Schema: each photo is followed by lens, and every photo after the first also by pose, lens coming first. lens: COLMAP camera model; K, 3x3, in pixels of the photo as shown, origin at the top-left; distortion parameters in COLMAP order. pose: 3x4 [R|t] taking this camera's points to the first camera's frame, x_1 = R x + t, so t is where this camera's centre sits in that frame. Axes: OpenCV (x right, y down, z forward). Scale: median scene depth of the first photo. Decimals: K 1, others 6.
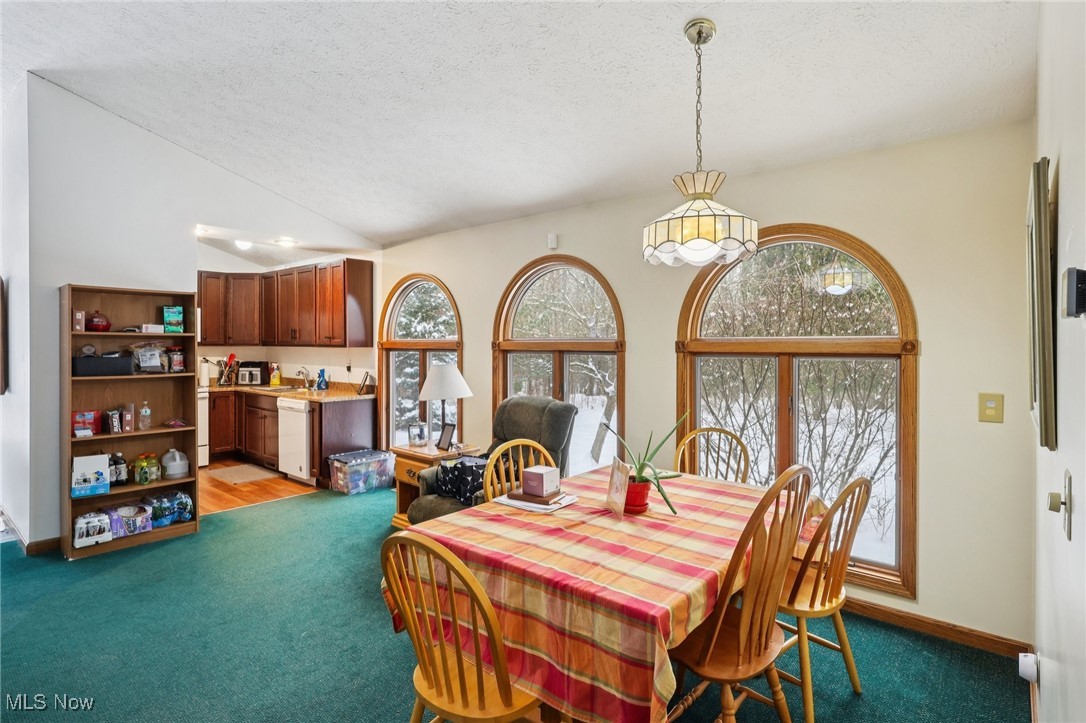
lens RADIAL K [[555.7, 0, 543.4], [0, 555.7, 349.3], [0, 0, 1]] dist [-0.001245, -0.000388]
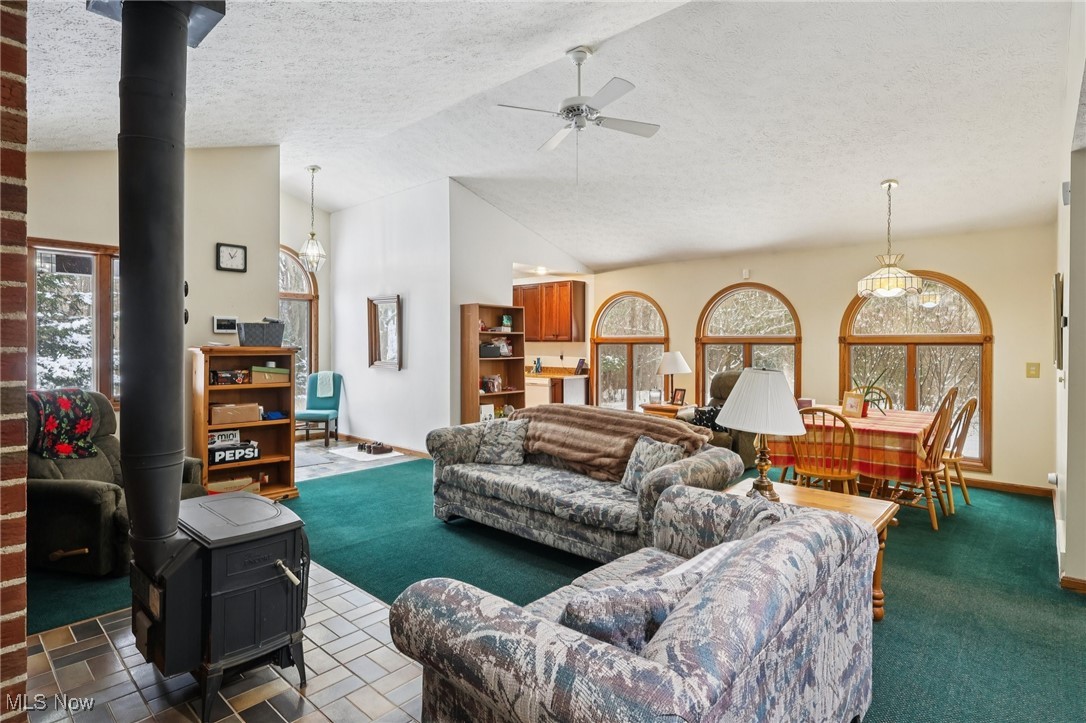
lens RADIAL K [[555.7, 0, 543.4], [0, 555.7, 349.3], [0, 0, 1]] dist [-0.001245, -0.000388]
pose [[0.999681, -0.000517, -0.025261, -0.526796], [0.000573, 0.999997, 0.002214, 0.016681], [0.025260, -0.002228, 0.999678, -0.605346]]
